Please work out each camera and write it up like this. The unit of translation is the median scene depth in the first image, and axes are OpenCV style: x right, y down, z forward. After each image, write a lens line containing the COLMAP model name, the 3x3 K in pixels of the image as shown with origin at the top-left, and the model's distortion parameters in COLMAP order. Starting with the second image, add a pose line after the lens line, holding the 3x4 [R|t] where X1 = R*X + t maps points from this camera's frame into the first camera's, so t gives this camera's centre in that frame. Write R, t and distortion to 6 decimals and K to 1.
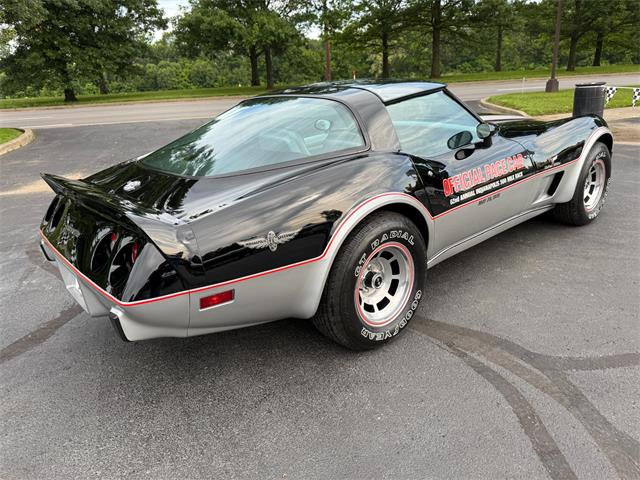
lens RADIAL K [[460.4, 0, 315.3], [0, 460.4, 233.7], [0, 0, 1]] dist [0.027975, -0.026007]
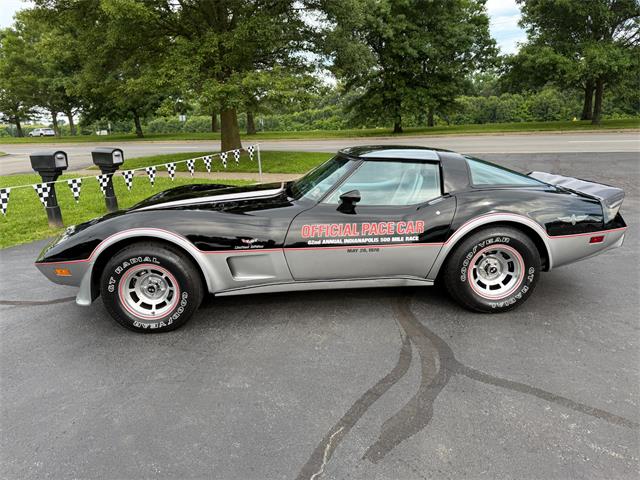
lens RADIAL K [[460.4, 0, 320.5], [0, 460.4, 242.7], [0, 0, 1]] dist [0.027975, -0.026007]
pose [[0.785965, 0.170967, -0.594162, 0.381301], [-0.197129, 0.980147, 0.021267, 0.058672], [0.586002, 0.100412, 0.804064, -0.371718]]
